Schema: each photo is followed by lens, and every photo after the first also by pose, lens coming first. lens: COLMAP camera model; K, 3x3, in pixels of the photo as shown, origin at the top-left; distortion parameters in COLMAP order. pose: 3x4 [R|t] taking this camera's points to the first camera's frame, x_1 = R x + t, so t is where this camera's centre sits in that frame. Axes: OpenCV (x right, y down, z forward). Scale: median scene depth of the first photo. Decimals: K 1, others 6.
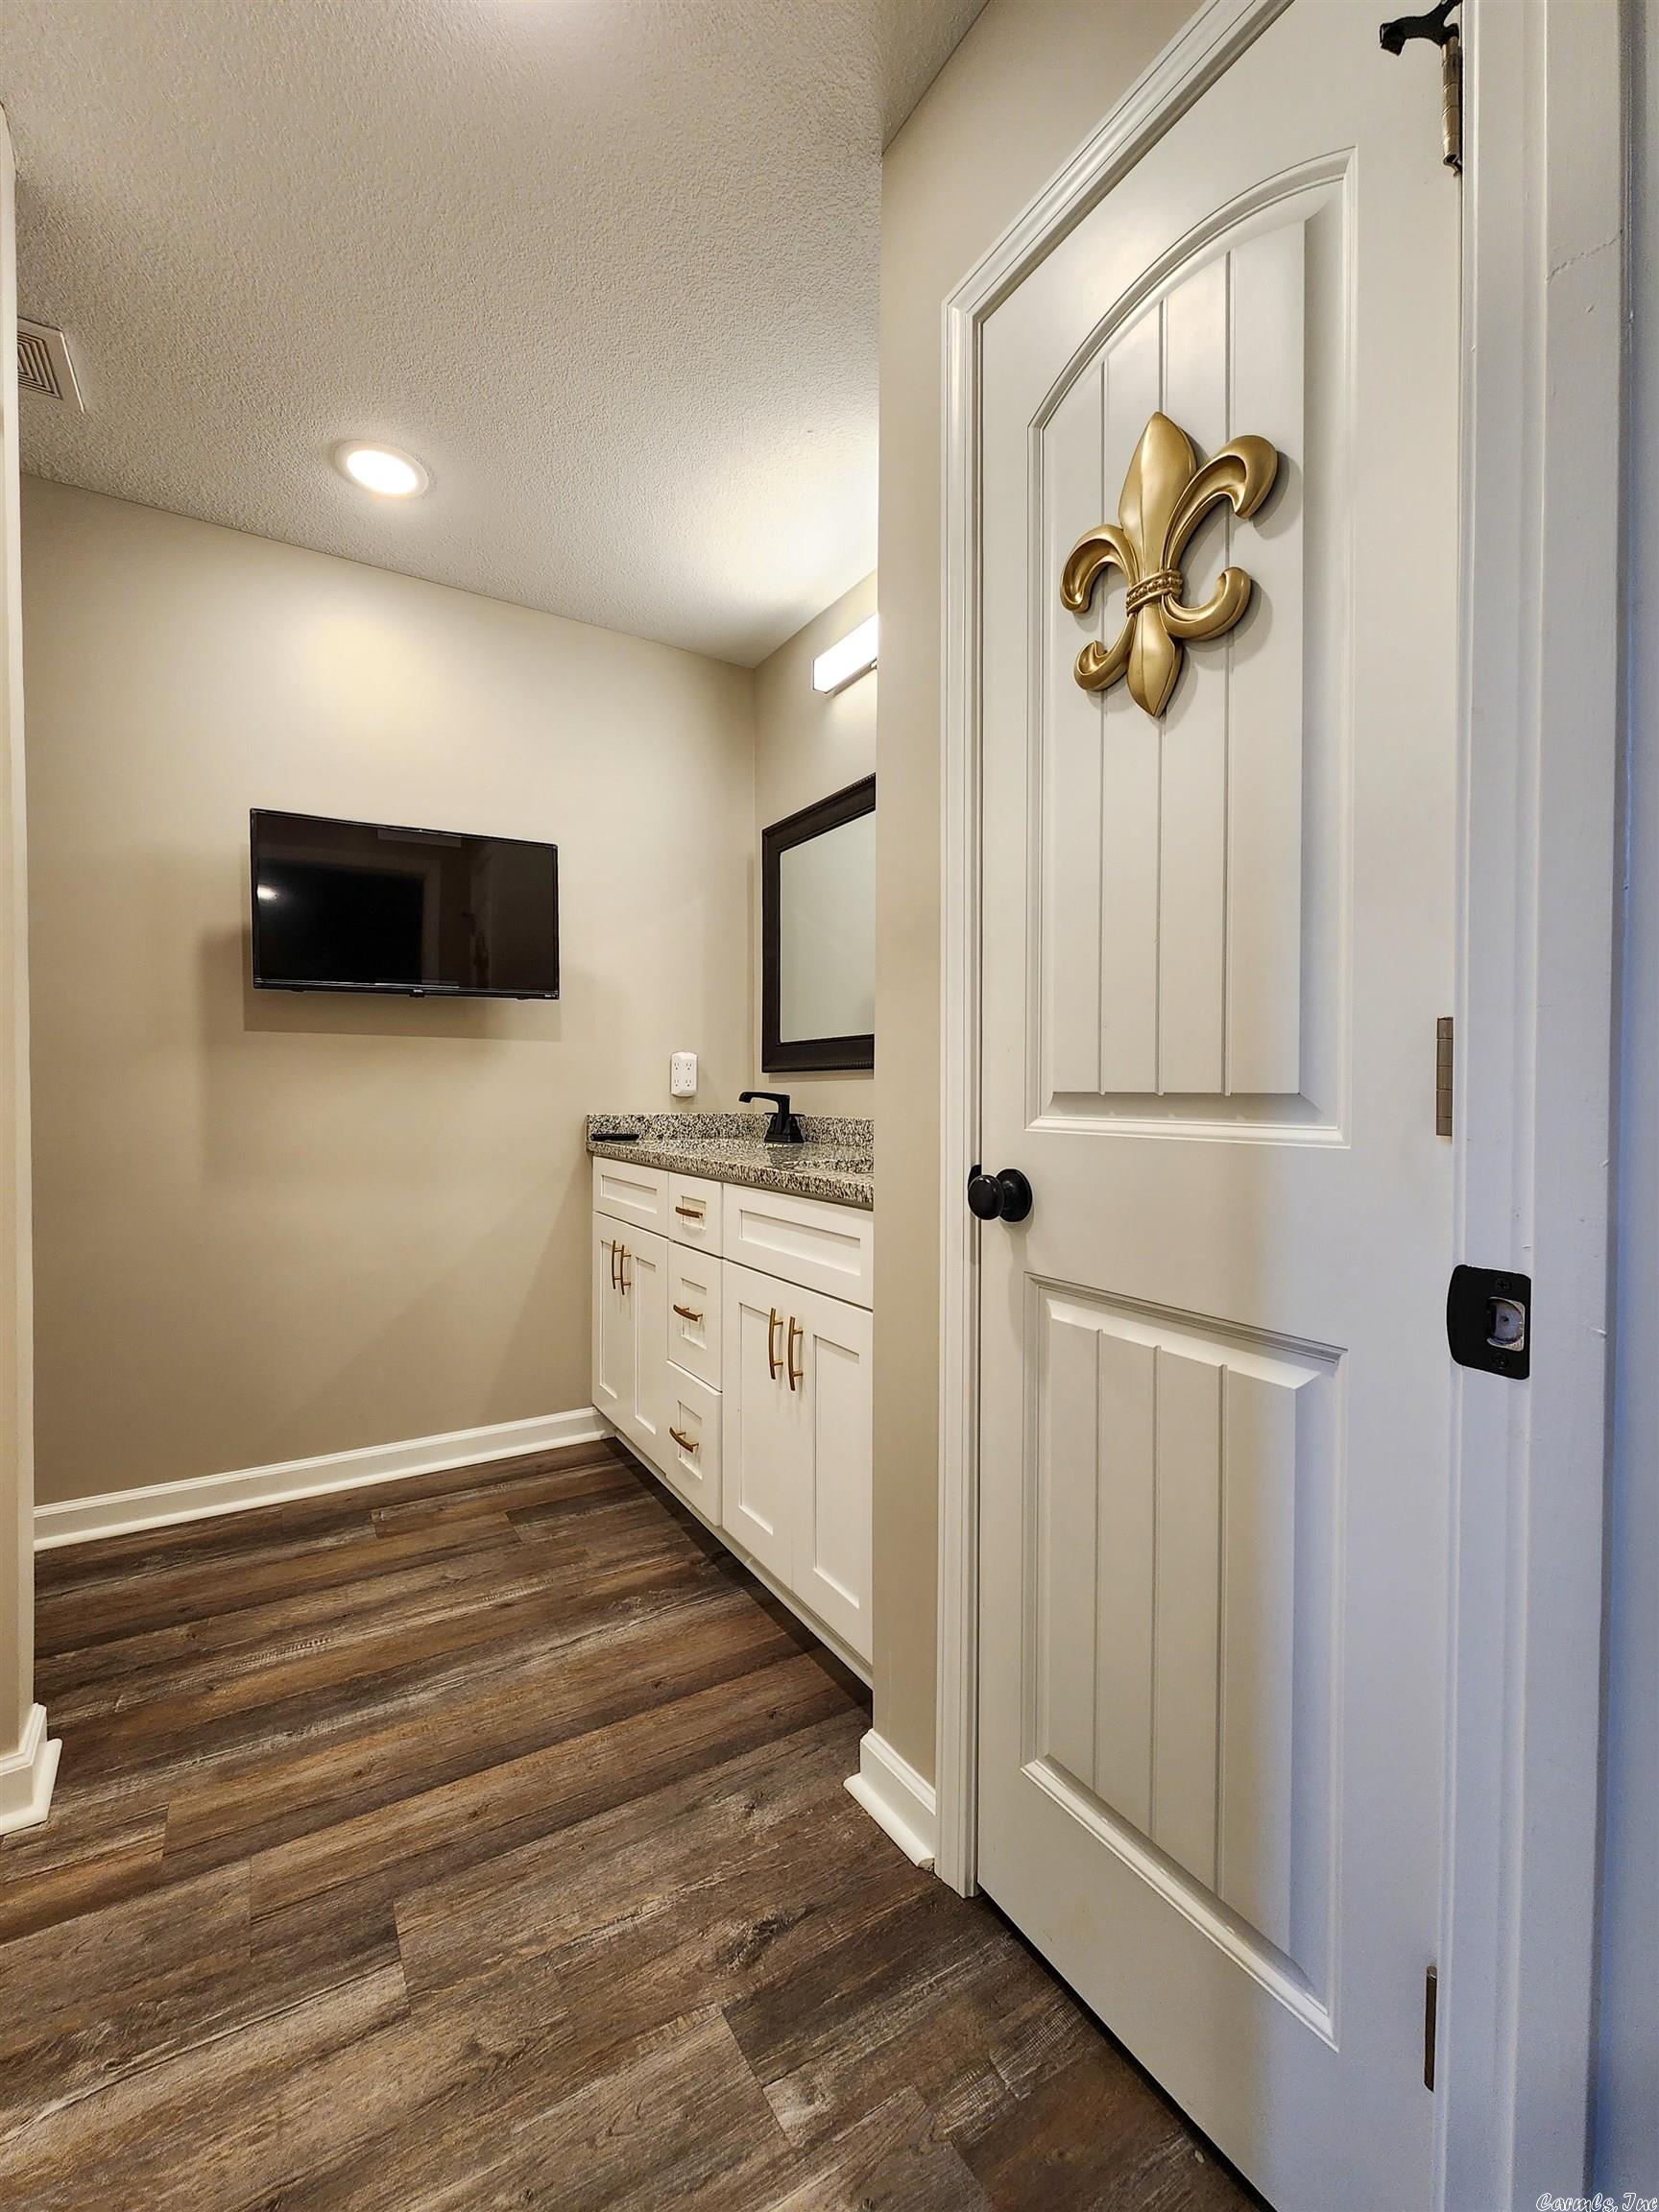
lens RADIAL K [[949.2, 0, 833.7], [0, 949.2, 1093.8], [0, 0, 1]] dist [0.002508, -0.002789]
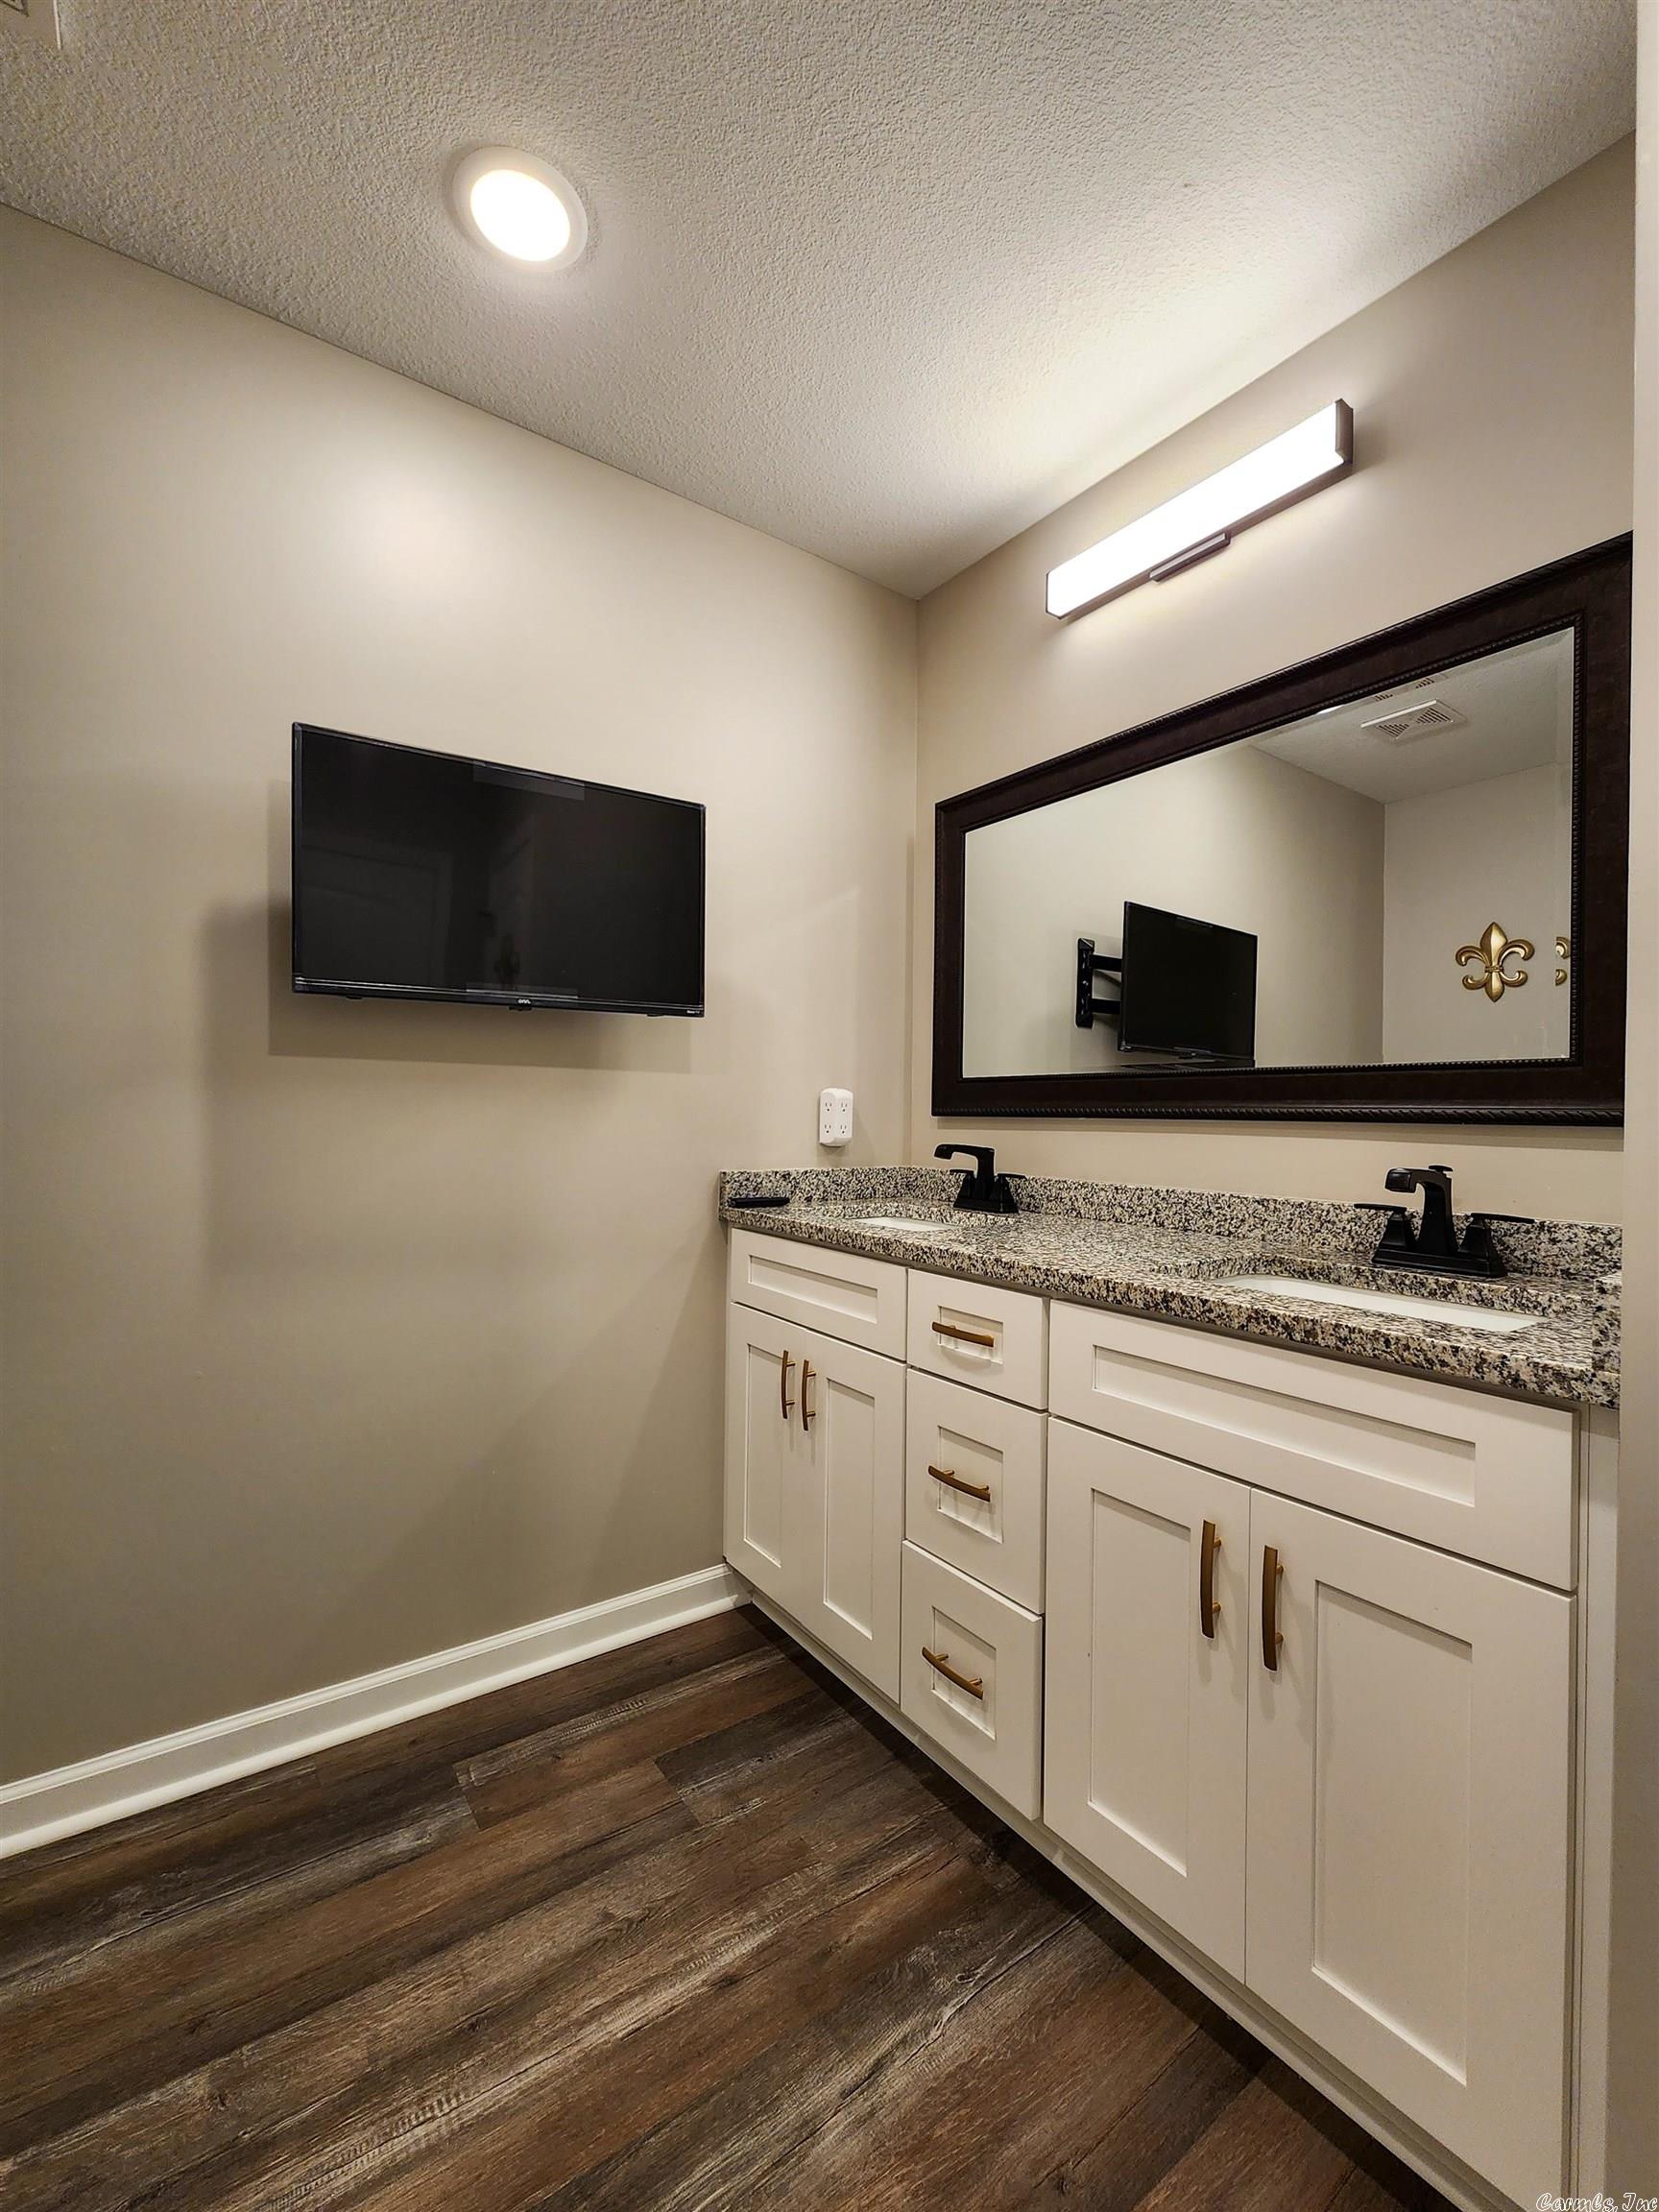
lens RADIAL K [[941.3, 0, 832.6], [0, 941.3, 1103.2], [0, 0, 1]] dist [0.003588, -0.002955]
pose [[0.997261, 0.010235, 0.073253, -0.263297], [-0.009452, 0.999895, -0.011026, -0.028475], [-0.073358, 0.010303, 0.997252, 0.295265]]
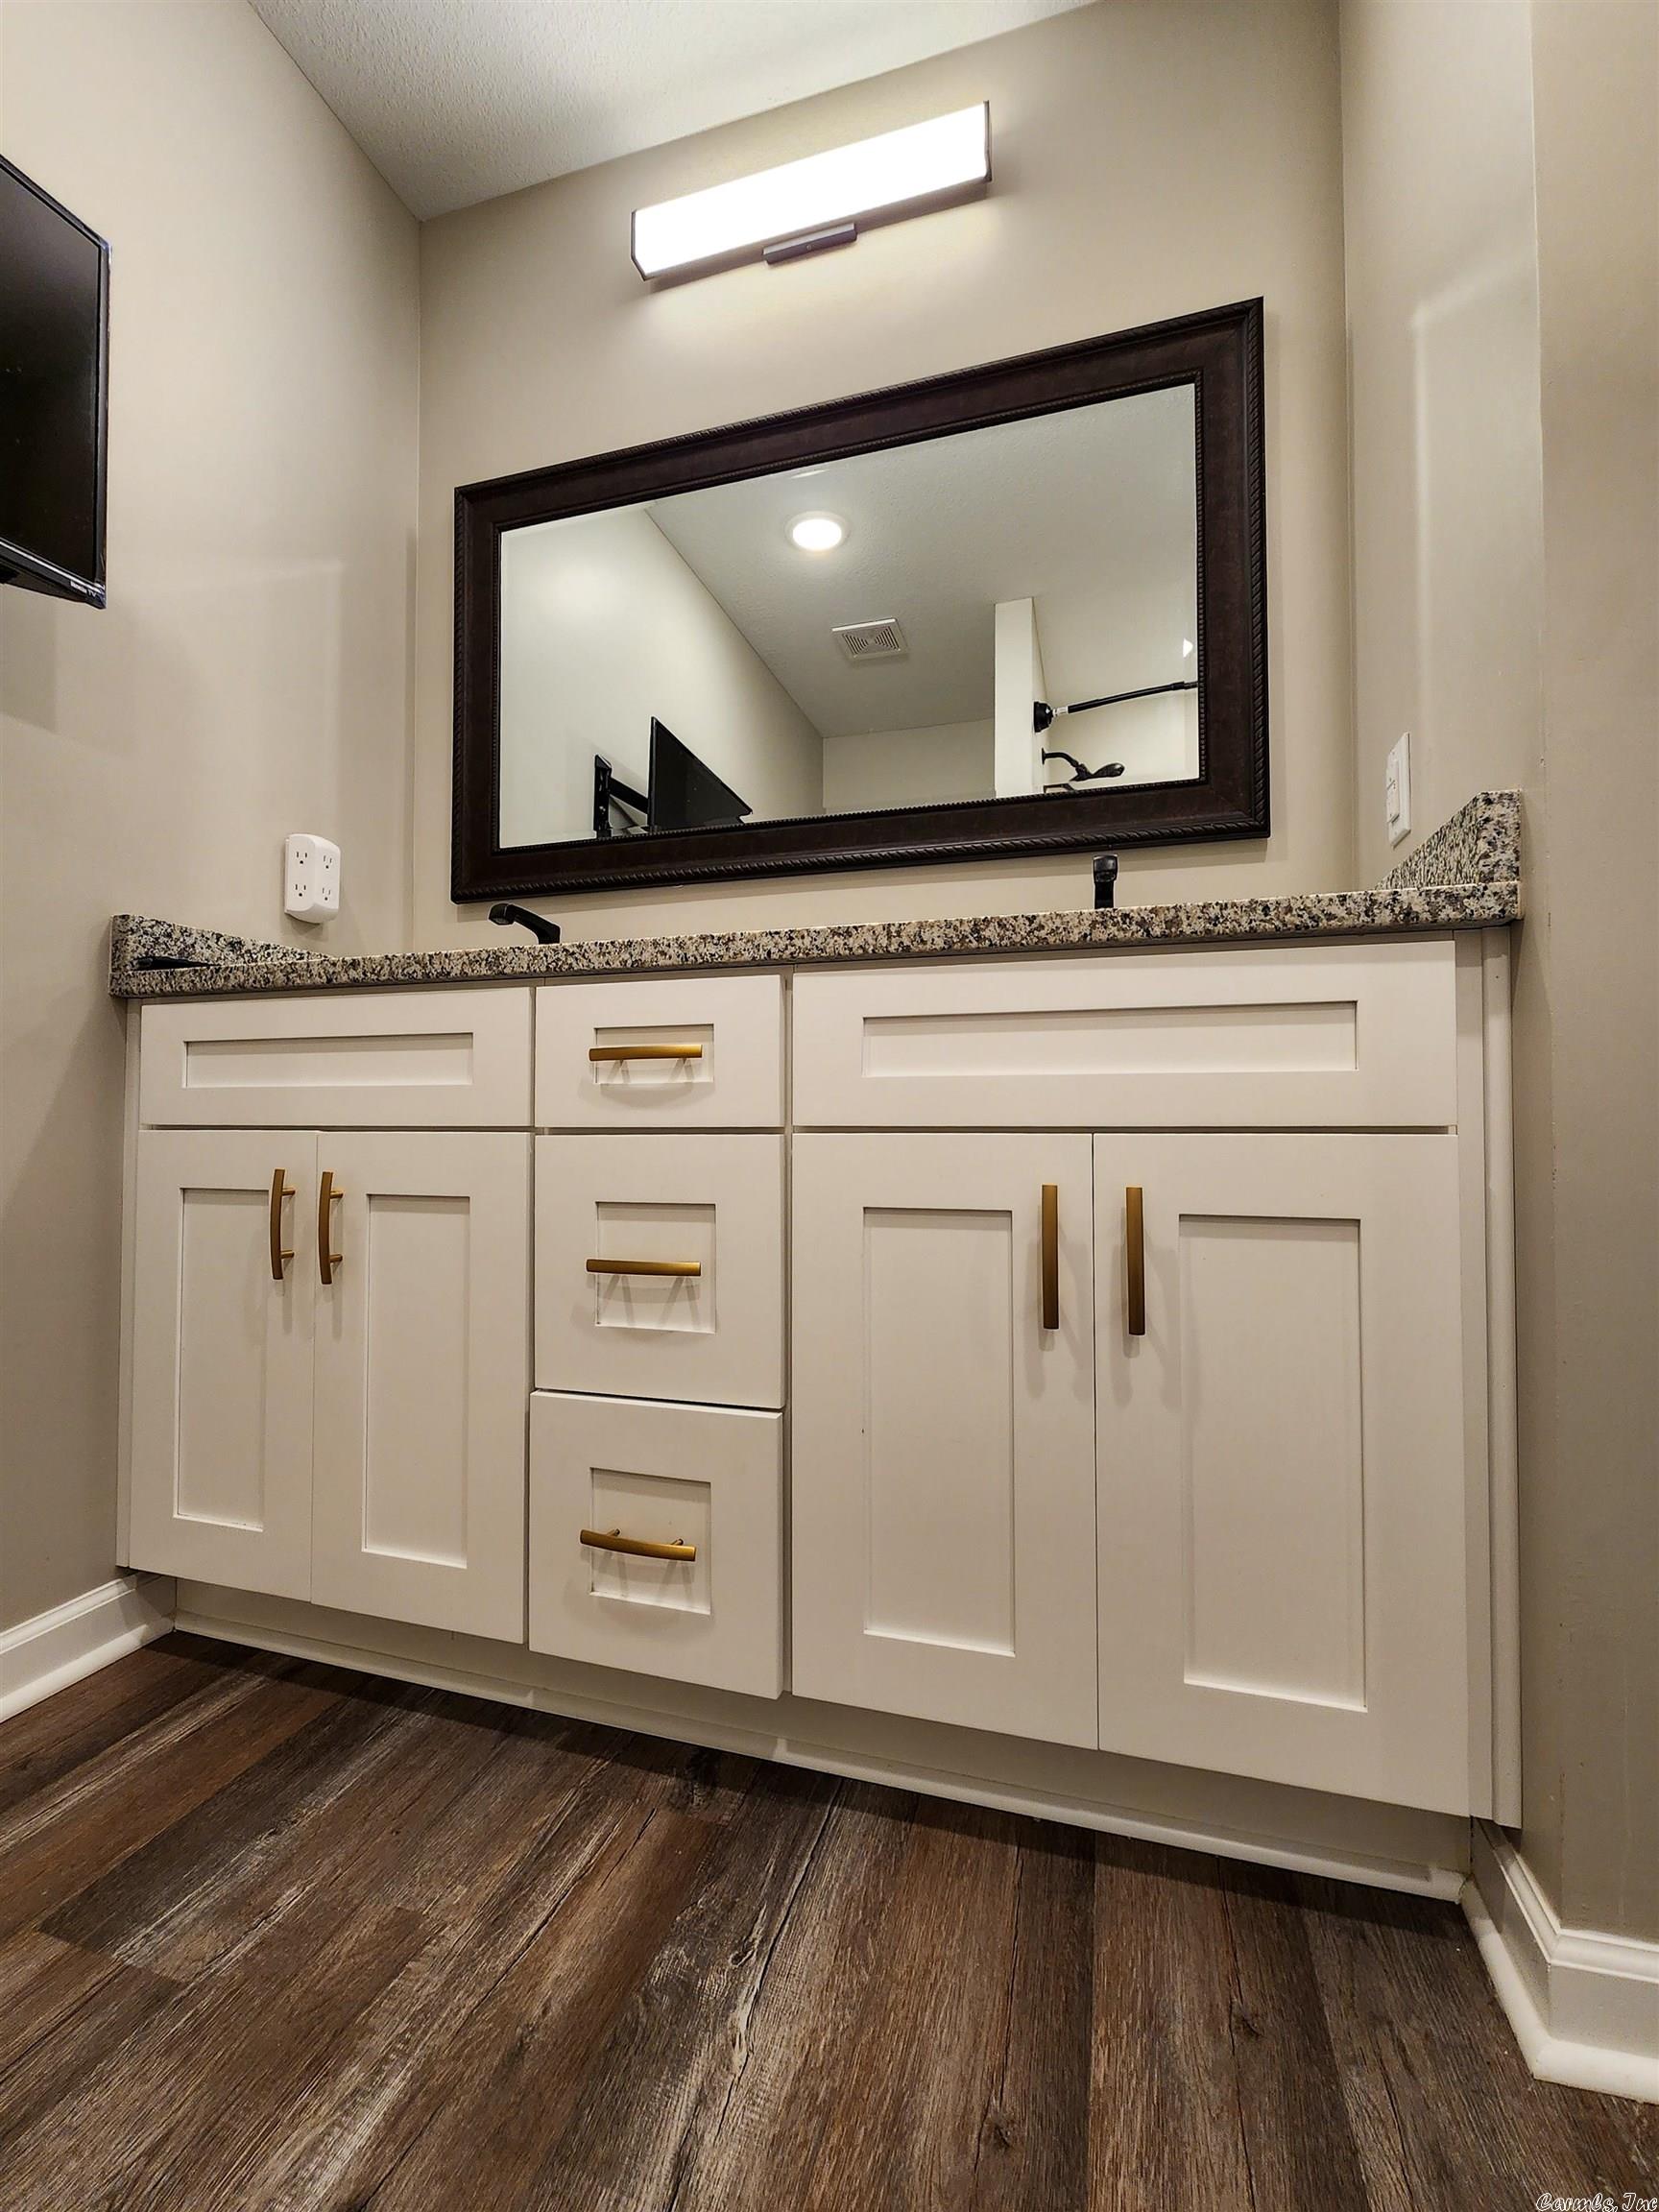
lens RADIAL K [[949.2, 0, 833.7], [0, 949.2, 1093.8], [0, 0, 1]] dist [0.002508, -0.002789]
pose [[0.746046, 0.013849, 0.665750, -0.352352], [0.008604, 0.999500, -0.030433, 0.141650], [-0.665838, 0.028432, 0.745554, 0.519222]]
